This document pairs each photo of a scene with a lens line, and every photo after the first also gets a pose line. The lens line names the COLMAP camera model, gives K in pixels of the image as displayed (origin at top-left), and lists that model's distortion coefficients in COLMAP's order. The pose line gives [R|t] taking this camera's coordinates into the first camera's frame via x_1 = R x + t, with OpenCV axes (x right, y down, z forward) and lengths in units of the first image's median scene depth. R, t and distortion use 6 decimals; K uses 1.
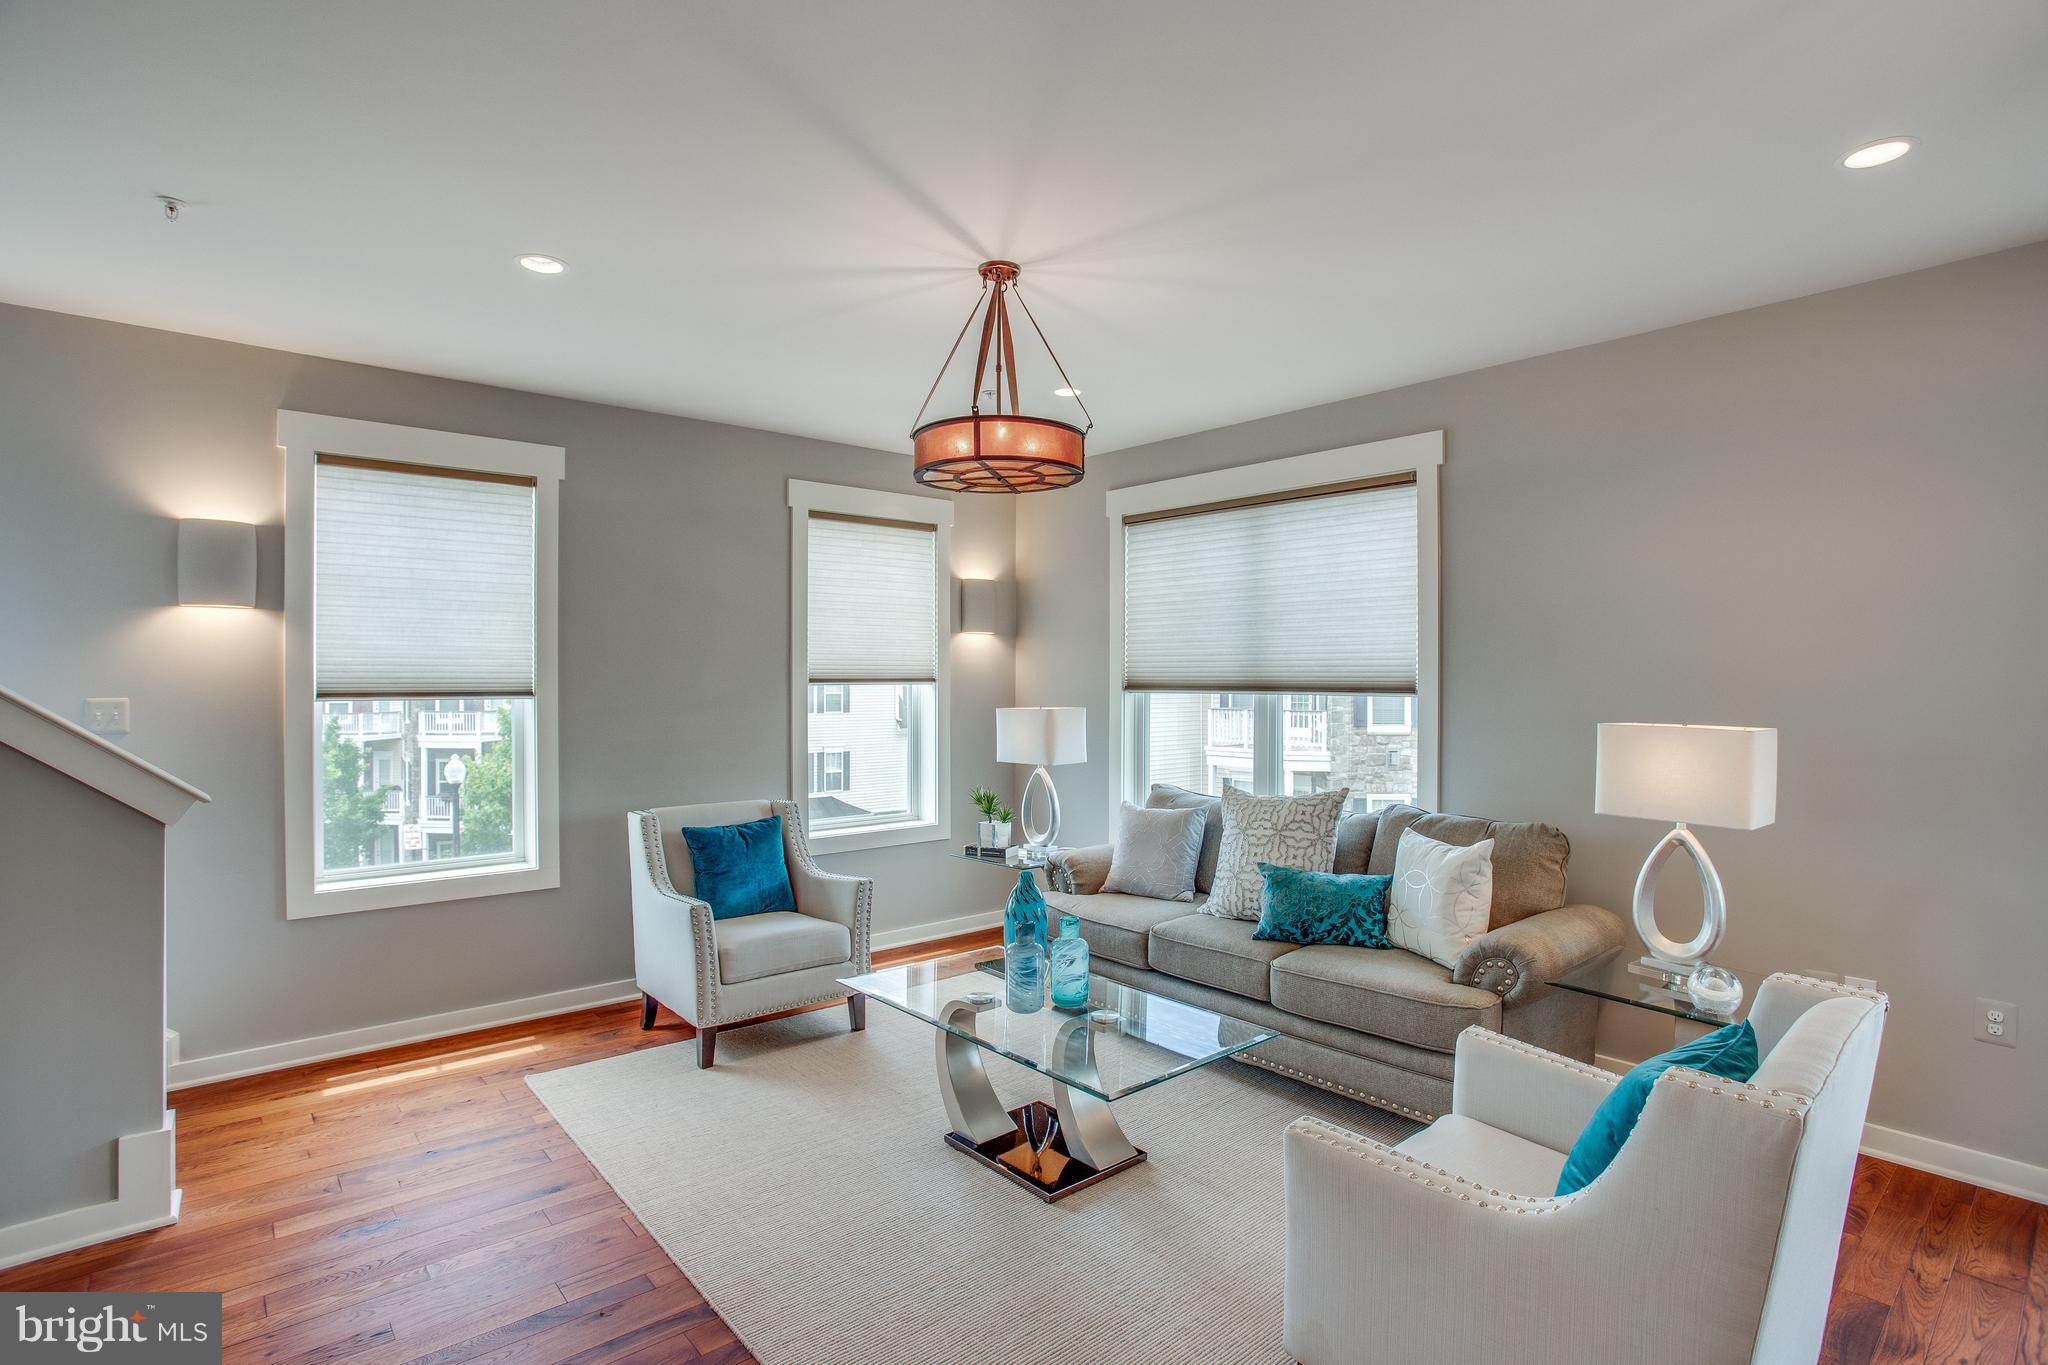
lens RADIAL K [[1032.8, 0, 1024.0], [0, 1032.8, 682.5], [0, 0, 1]] dist [-0.071851, 0.030333]
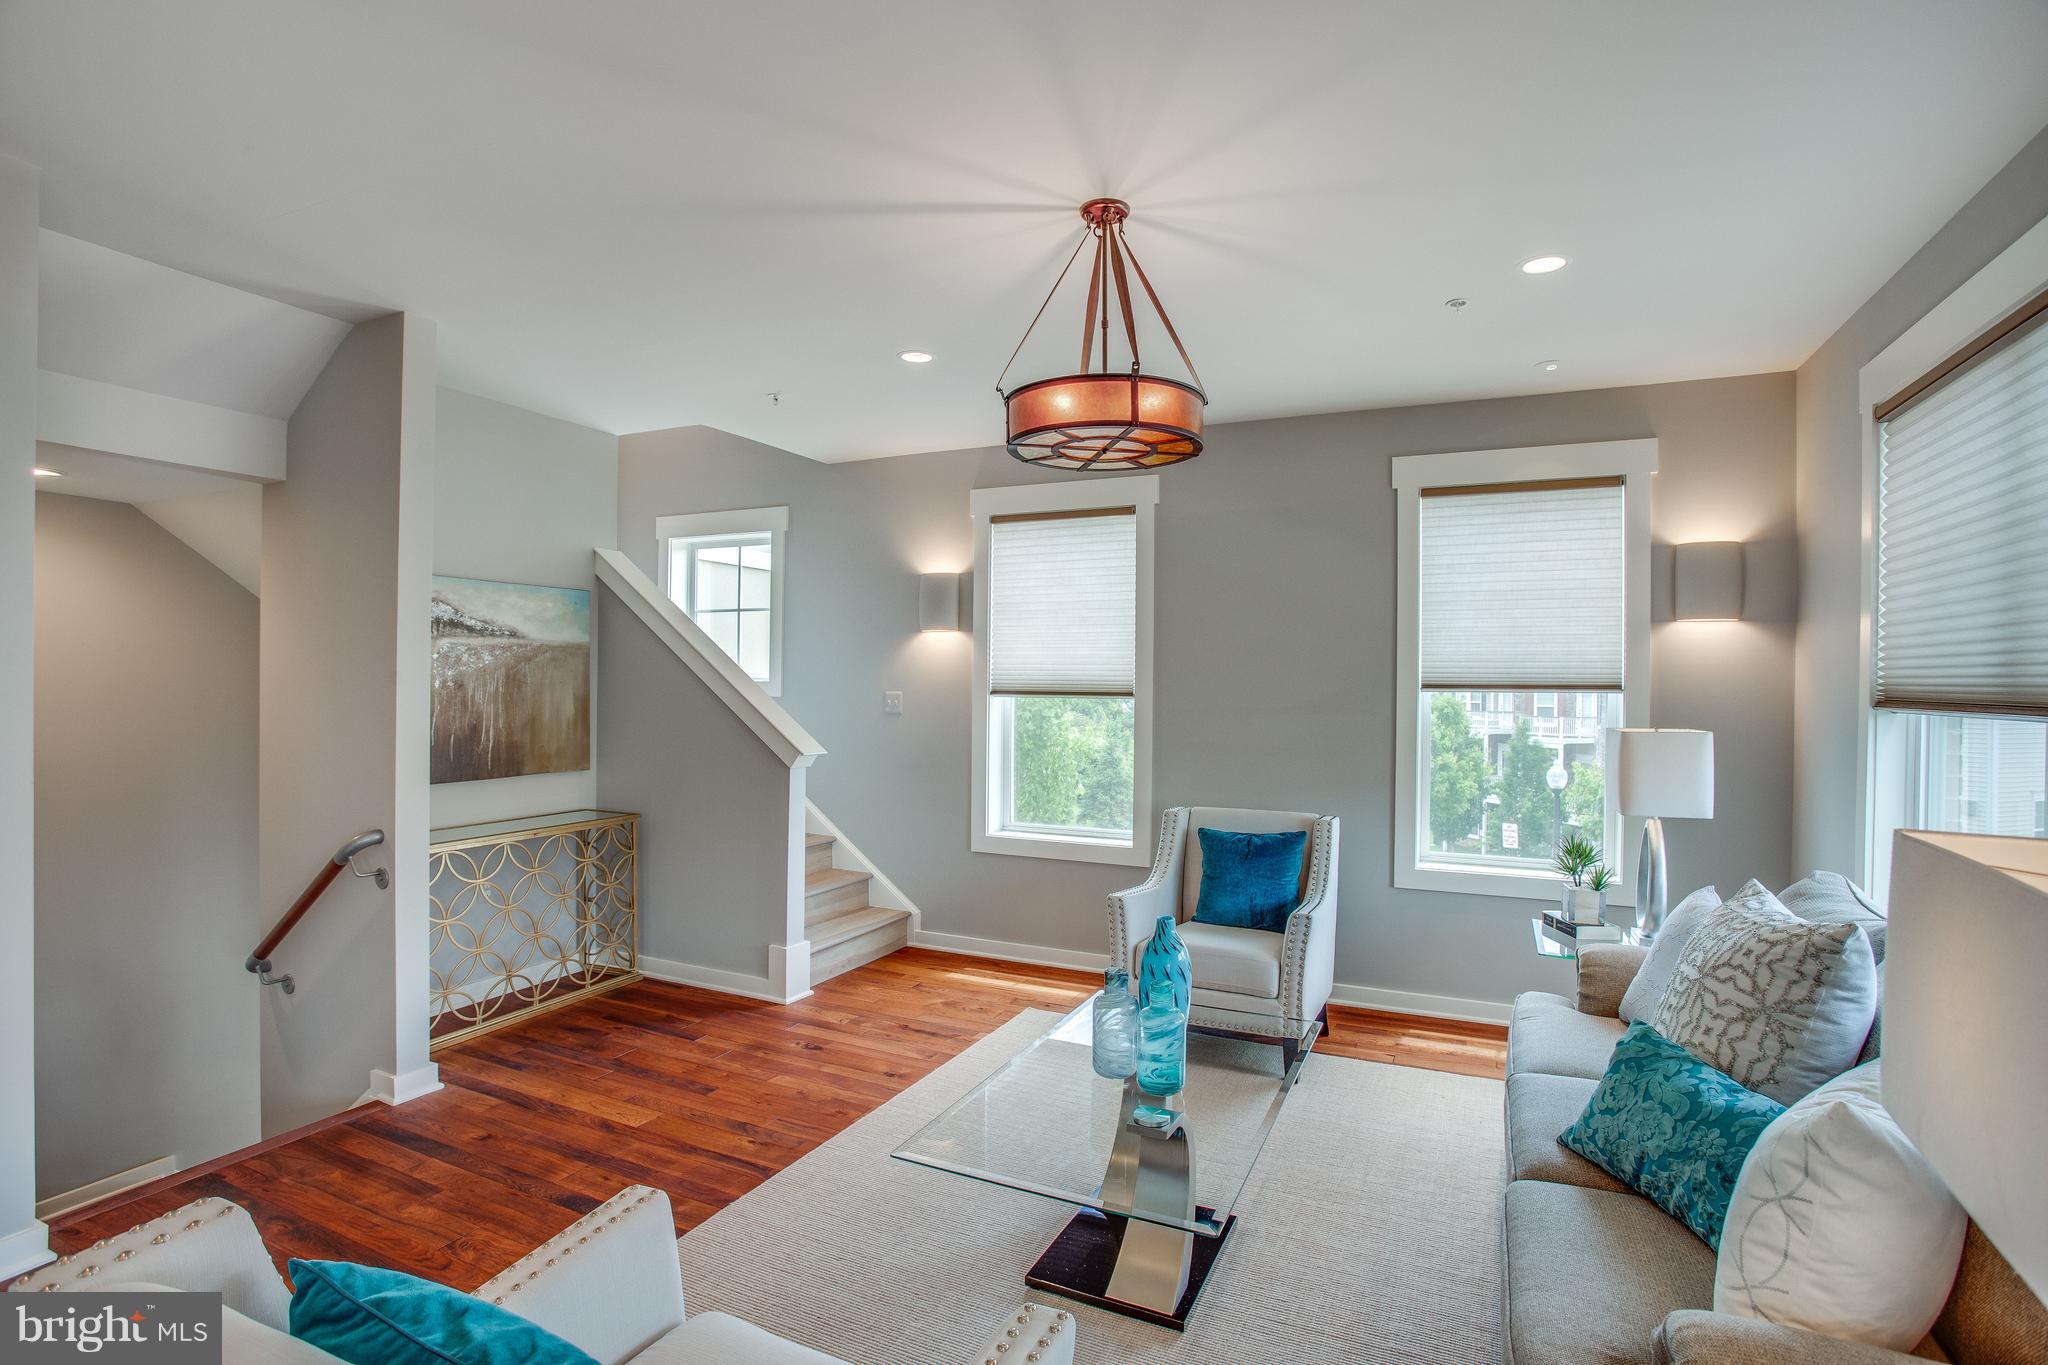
lens RADIAL K [[1032.8, 0, 1024.0], [0, 1032.8, 682.5], [0, 0, 1]] dist [-0.071851, 0.030333]
pose [[0.379589, 0.006390, -0.925133, 0.575777], [-0.012629, 0.999919, 0.001725, -0.002973], [0.925069, 0.011029, 0.379639, 0.464888]]
